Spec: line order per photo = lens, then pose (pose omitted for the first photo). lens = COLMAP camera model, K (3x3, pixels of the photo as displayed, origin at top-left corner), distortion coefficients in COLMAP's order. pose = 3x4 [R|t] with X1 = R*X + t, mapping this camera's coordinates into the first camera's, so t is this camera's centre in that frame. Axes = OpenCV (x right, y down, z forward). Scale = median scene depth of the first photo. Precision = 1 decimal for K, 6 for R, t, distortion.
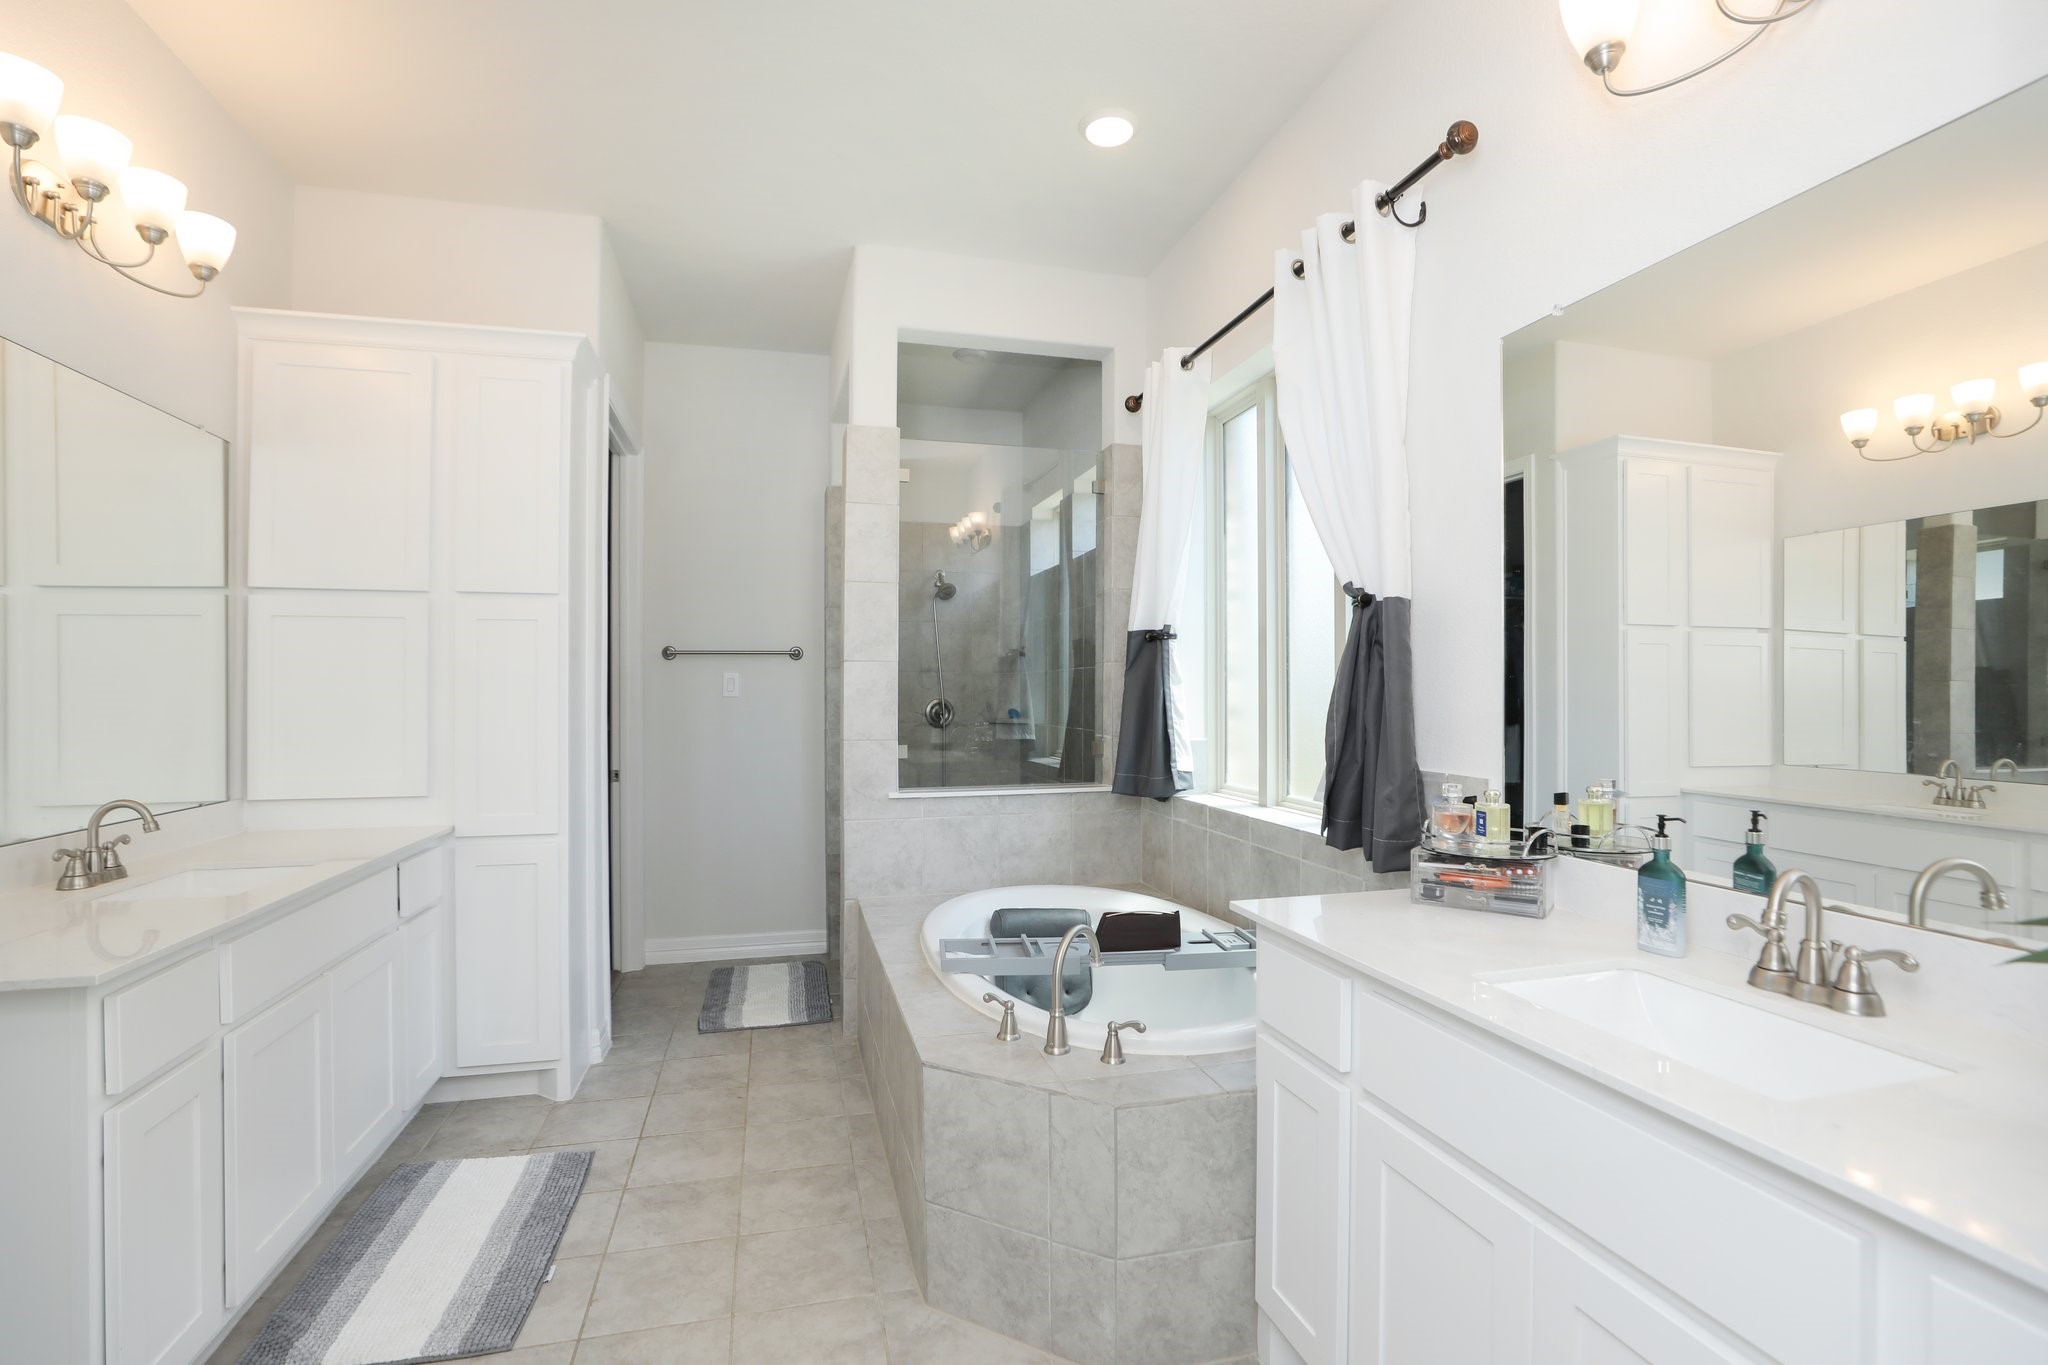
lens RADIAL K [[938.1, 0, 1018.9], [0, 938.1, 684.1], [0, 0, 1]] dist [-0.031604, 0.003870]
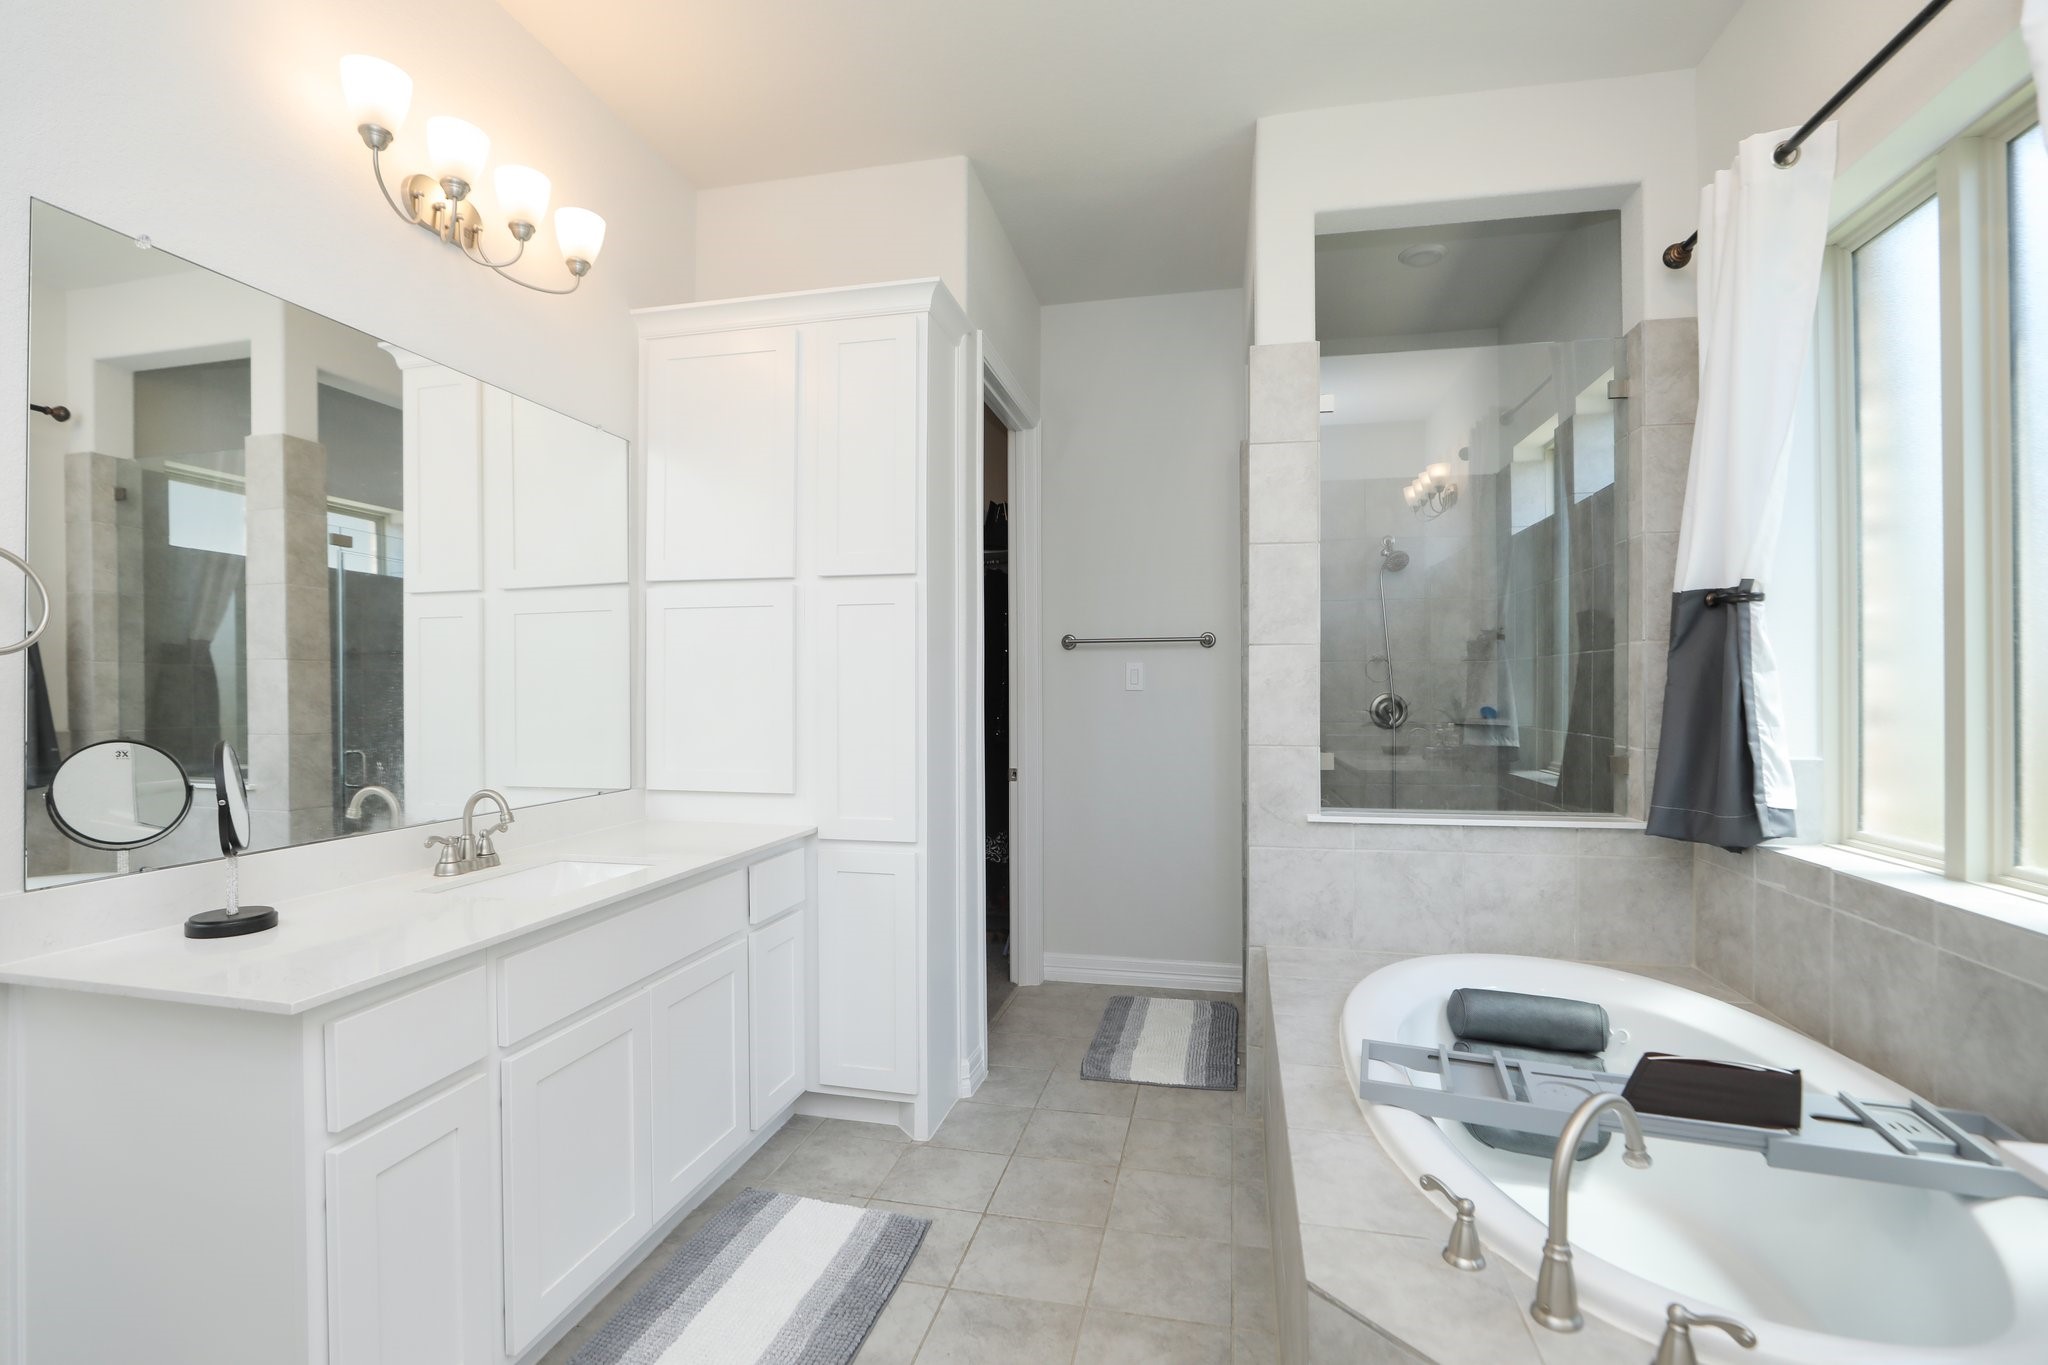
lens RADIAL K [[938.1, 0, 1012.7], [0, 938.1, 683.1], [0, 0, 1]] dist [-0.031604, 0.003870]
pose [[0.886105, -0.001691, -0.463481, 0.004989], [0.003148, 0.999992, 0.002369, 0.006068], [0.463474, -0.003558, 0.886104, 0.252598]]
